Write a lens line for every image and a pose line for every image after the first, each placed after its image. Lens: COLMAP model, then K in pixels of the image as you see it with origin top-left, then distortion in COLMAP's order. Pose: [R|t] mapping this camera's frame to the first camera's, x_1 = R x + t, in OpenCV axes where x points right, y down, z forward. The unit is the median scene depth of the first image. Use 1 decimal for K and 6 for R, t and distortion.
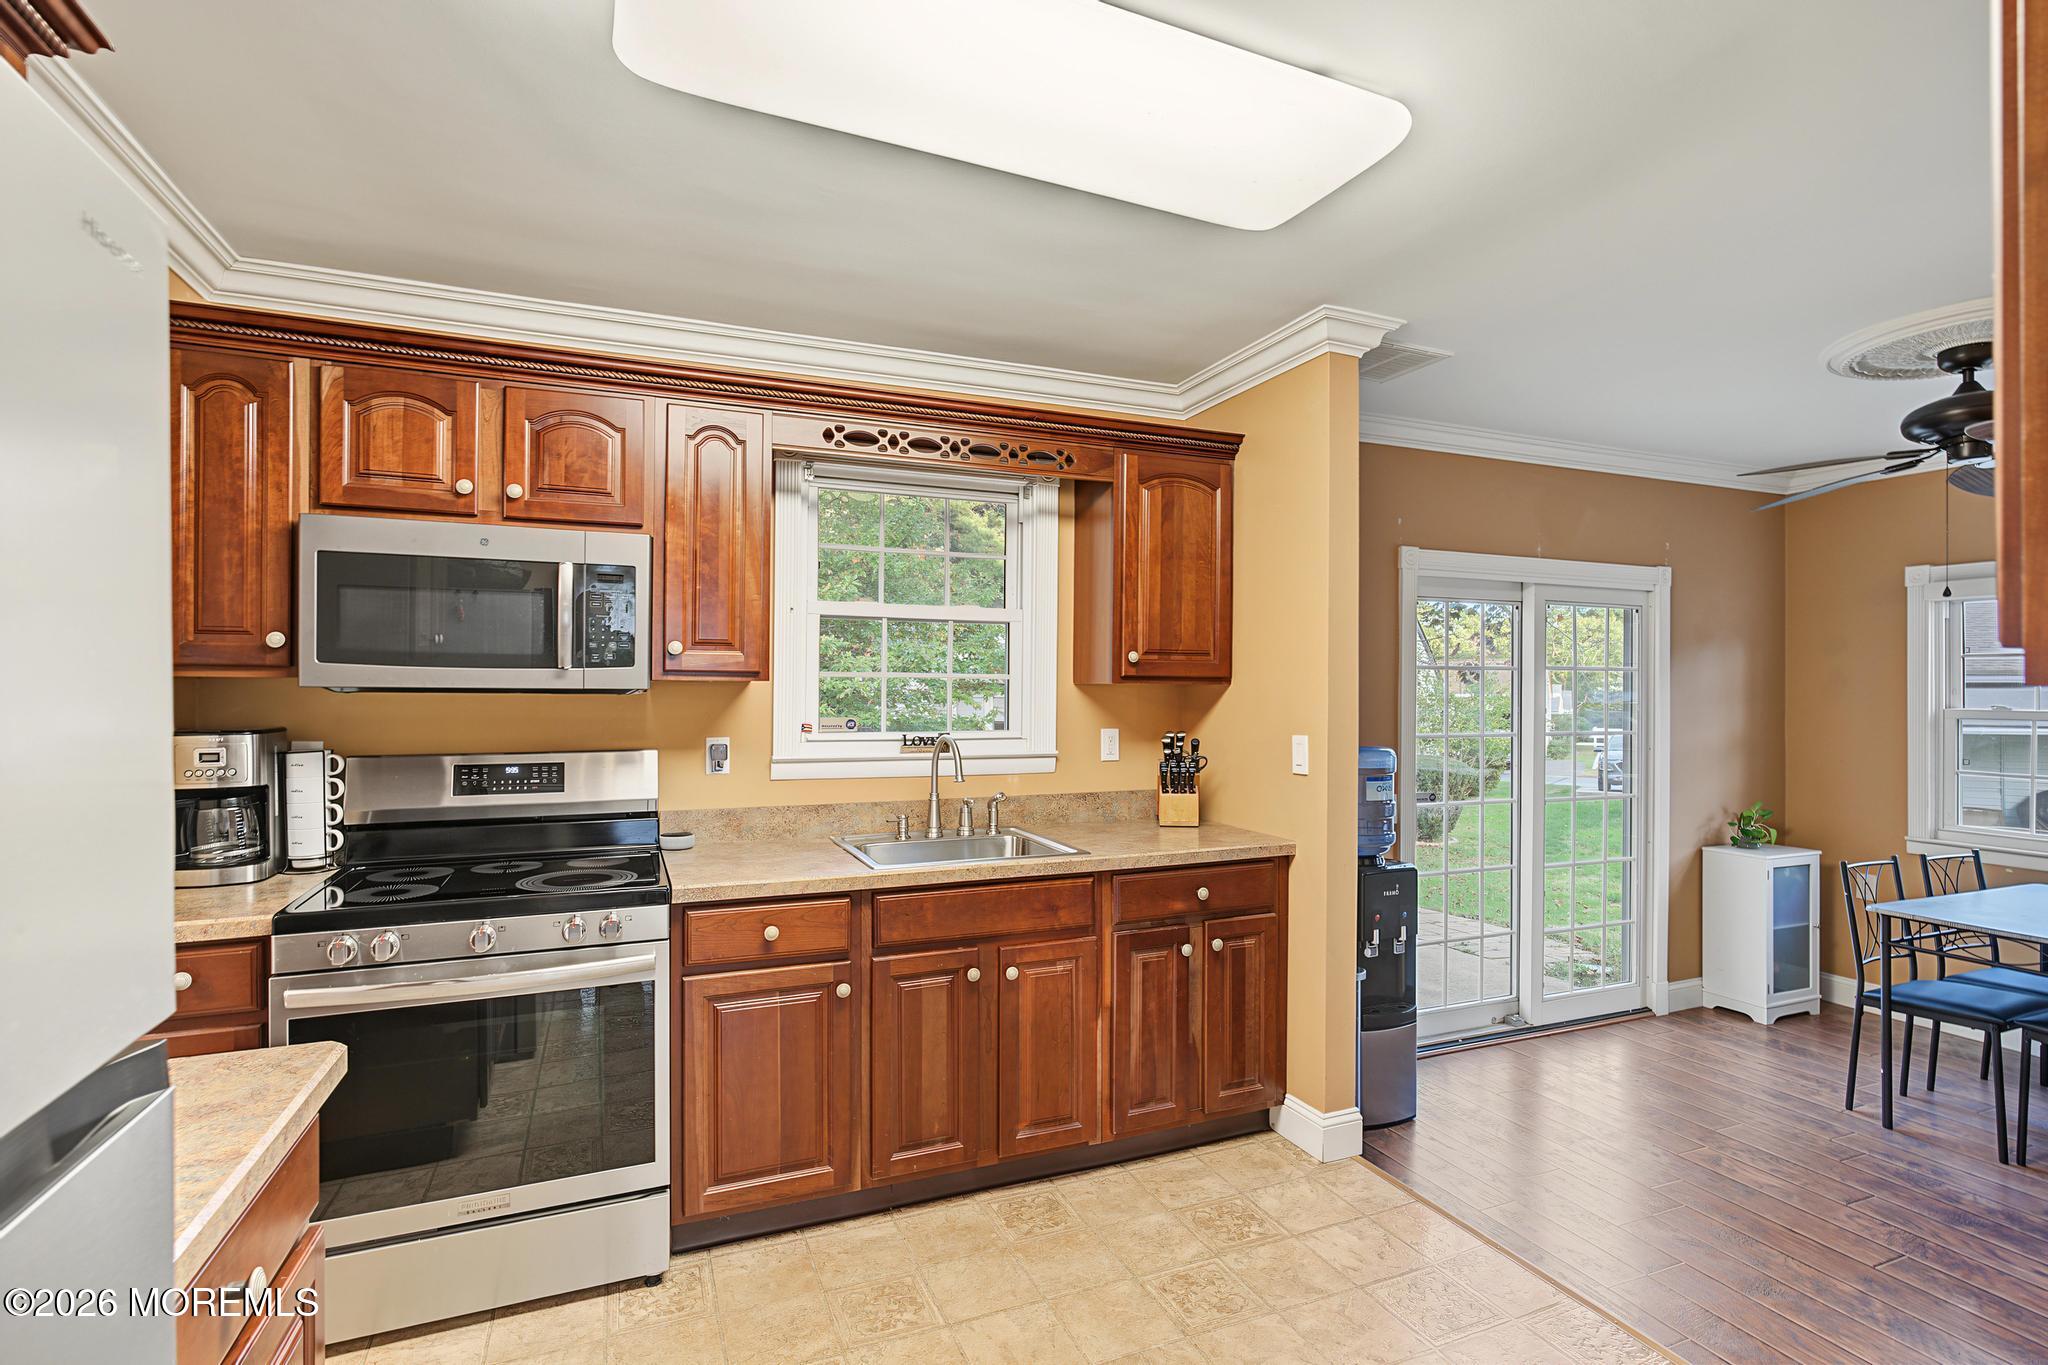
lens RADIAL K [[1006.6, 0, 1007.7], [0, 1006.6, 677.2], [0, 0, 1]] dist [-0.000260, 0.001428]
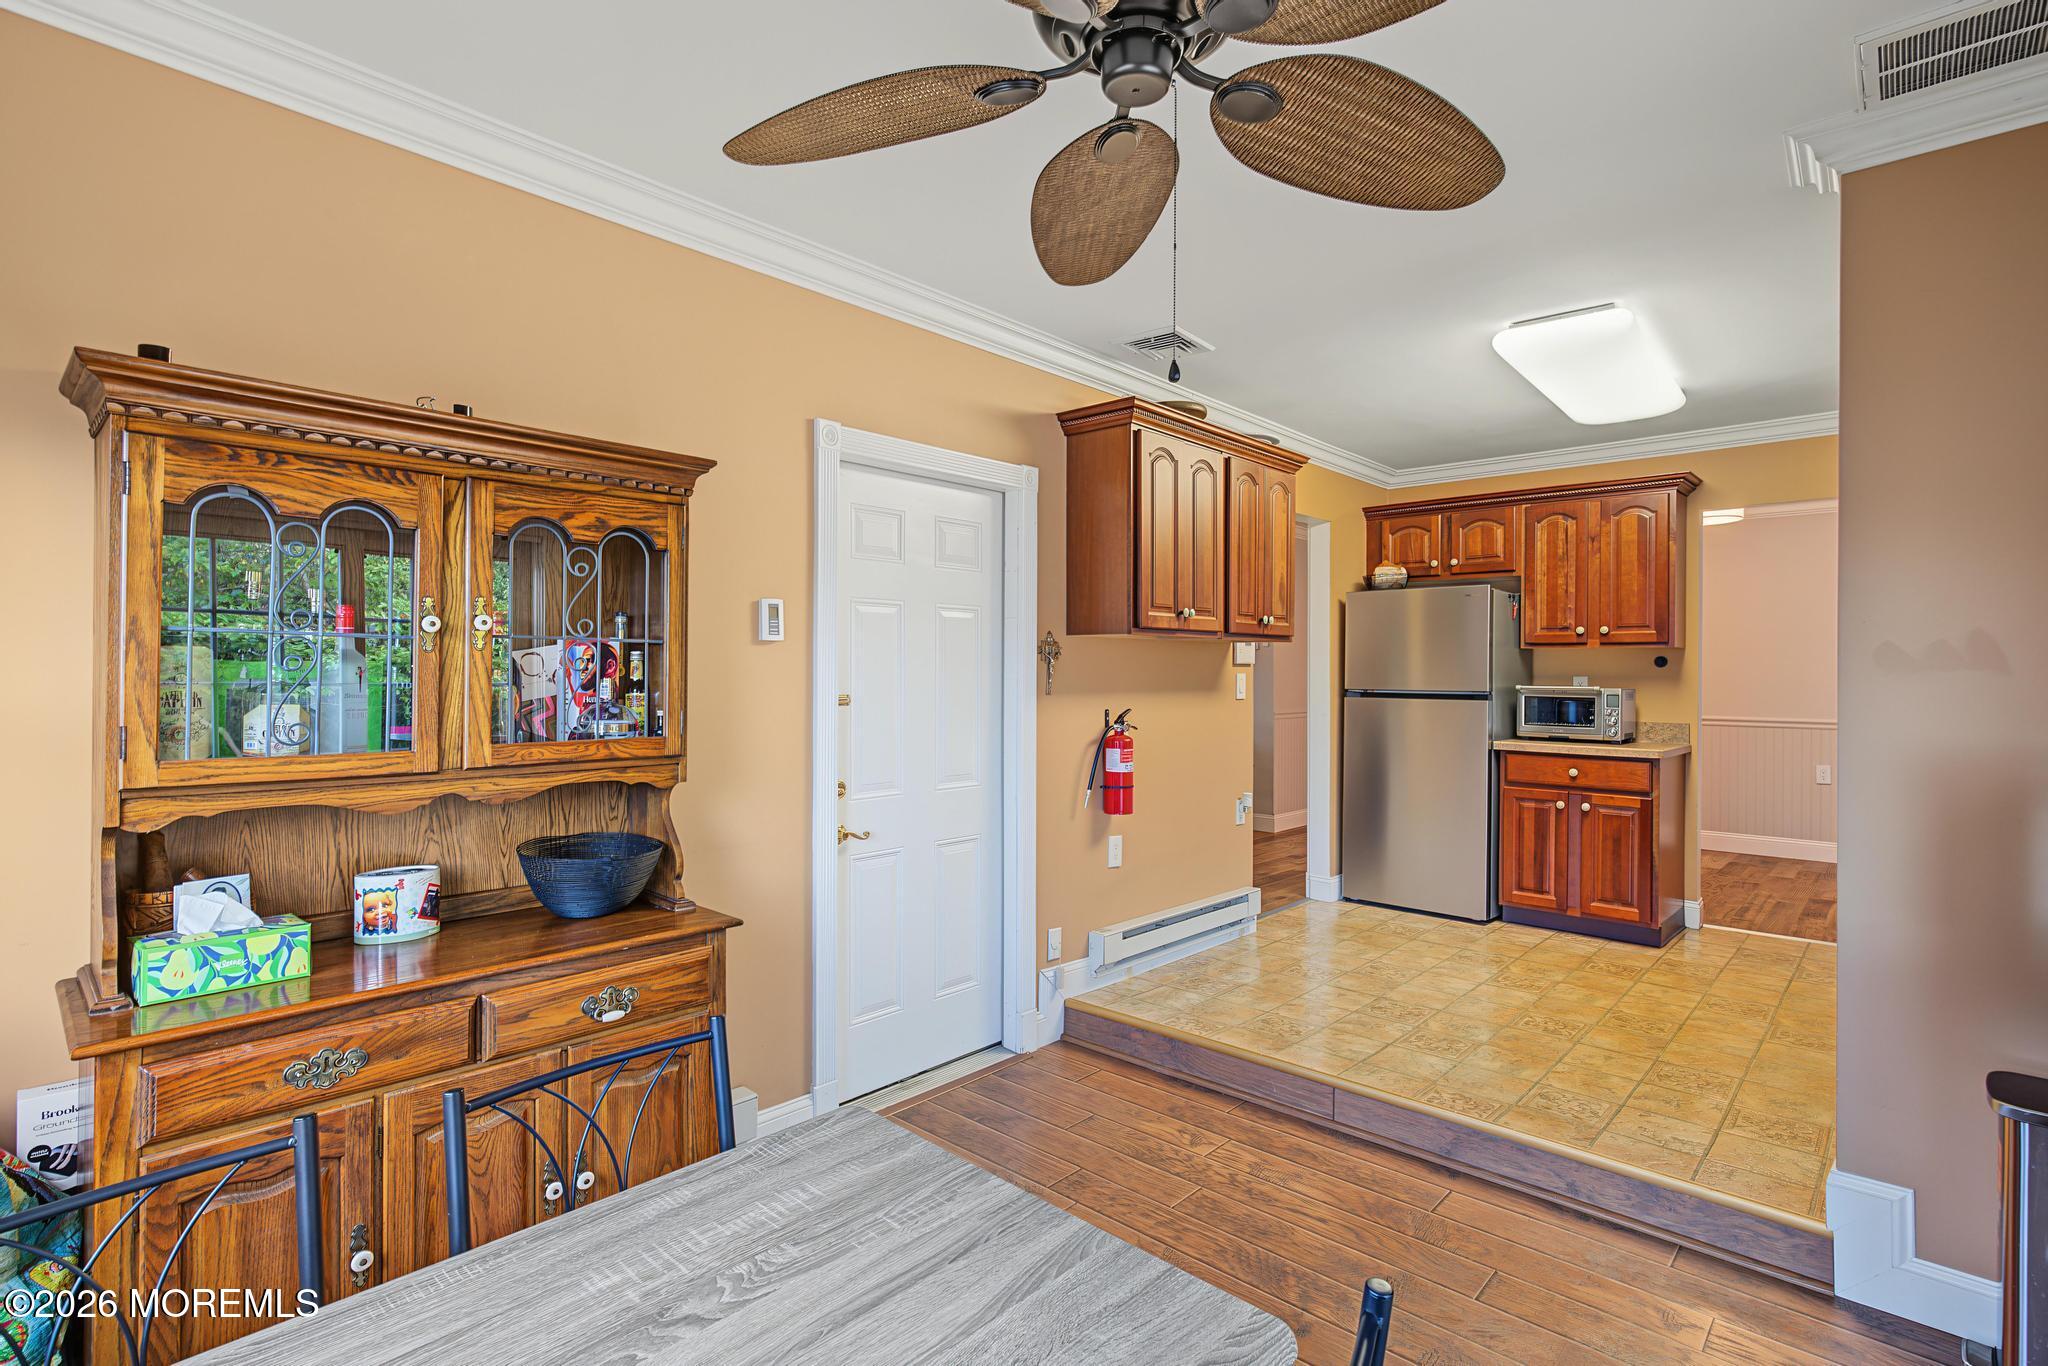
lens RADIAL K [[1006.6, 0, 1022.1], [0, 1006.6, 680.6], [0, 0, 1]] dist [-0.000260, 0.001428]
pose [[-0.914885, -0.007198, -0.403650, 1.077618], [-0.005267, 0.999969, -0.005894, 0.064622], [0.403680, -0.003267, -0.914894, 1.300223]]
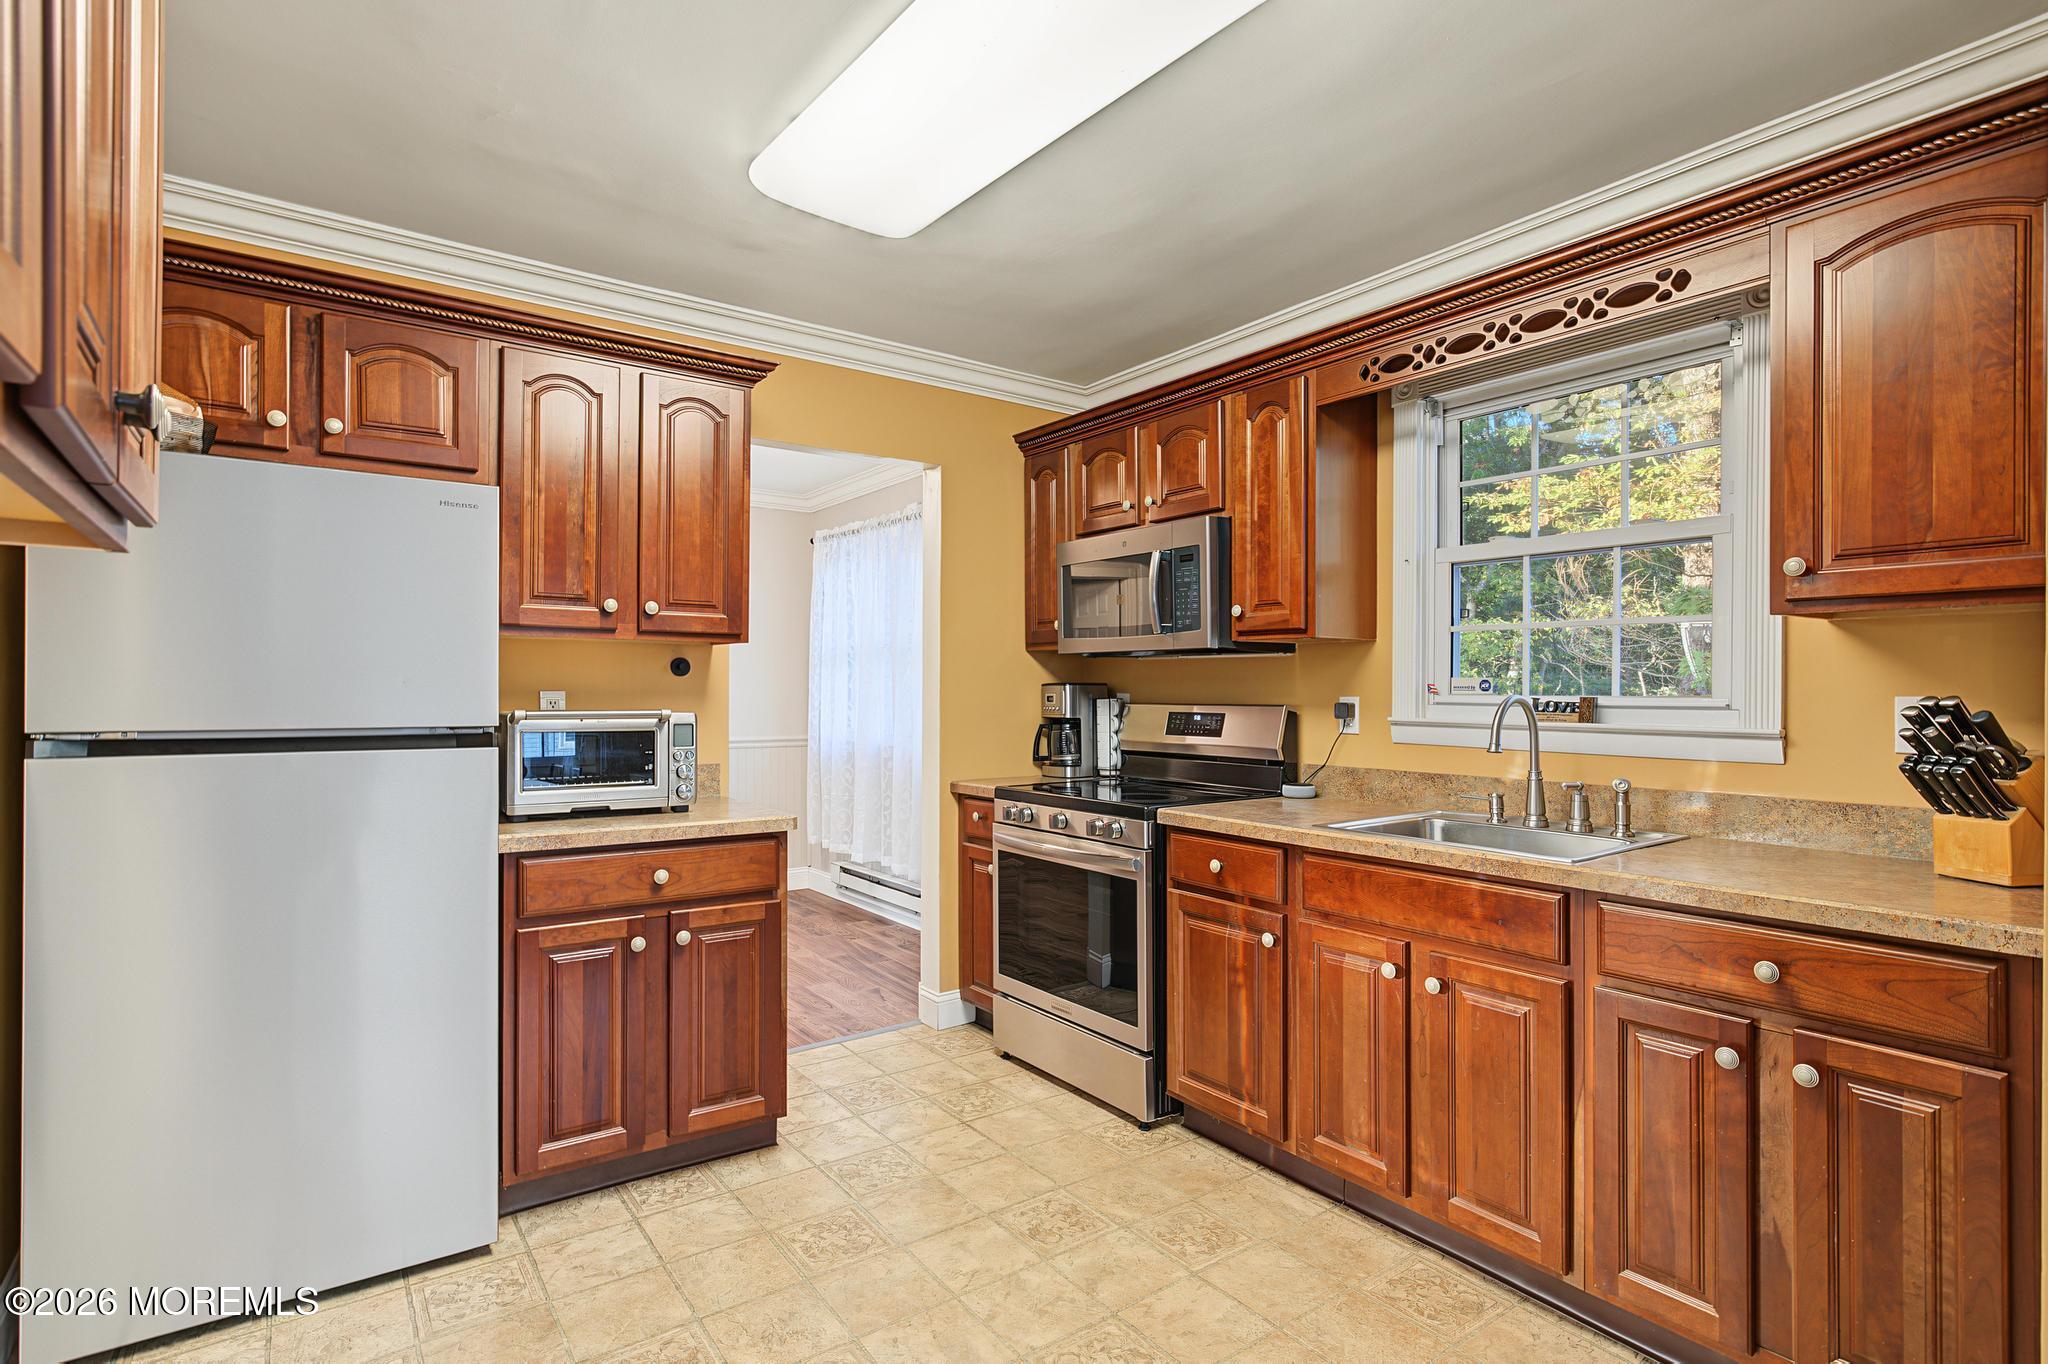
lens RADIAL K [[1006.6, 0, 1013.1], [0, 1006.6, 687.3], [0, 0, 1]] dist [-0.000260, 0.001428]
pose [[0.218857, -0.005926, -0.975739, 0.571427], [0.005842, 0.999972, -0.004762, 0.048054], [0.975739, -0.004658, 0.218886, 0.404647]]
